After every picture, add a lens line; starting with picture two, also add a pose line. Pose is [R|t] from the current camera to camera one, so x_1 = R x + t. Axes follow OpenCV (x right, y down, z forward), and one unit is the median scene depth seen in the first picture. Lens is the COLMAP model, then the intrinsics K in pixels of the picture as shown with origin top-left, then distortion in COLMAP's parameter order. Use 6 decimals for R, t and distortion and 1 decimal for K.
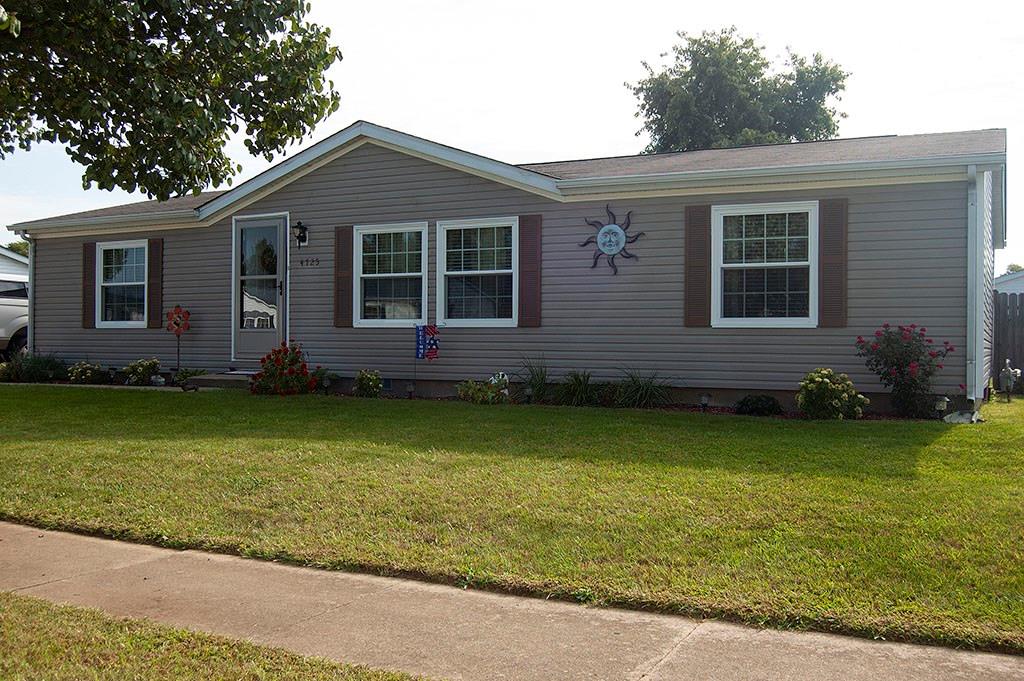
lens RADIAL K [[951.0, 0, 512.1], [0, 951.0, 346.6], [0, 0, 1]] dist [-0.108589, 0.000000]
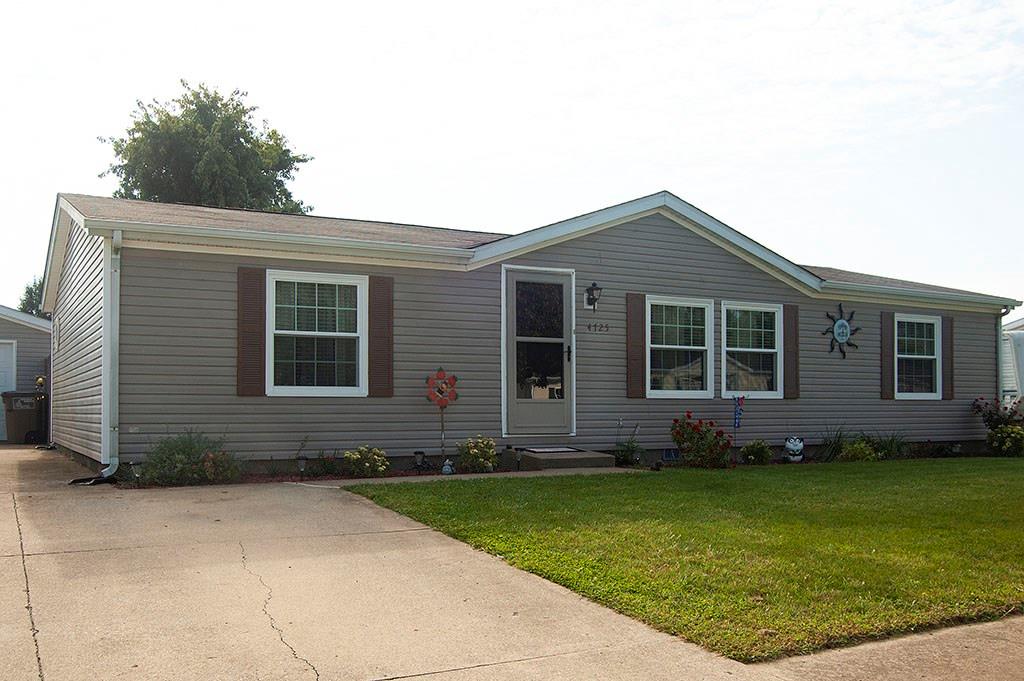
lens RADIAL K [[991.0, 0, 512.7], [0, 991.0, 351.2], [0, 0, 1]] dist [-0.112638, 0.000000]
pose [[0.582438, 0.042634, 0.811756, -1.036781], [0.009367, 0.998205, -0.059147, -0.009534], [-0.812821, 0.042053, 0.580994, 0.500218]]
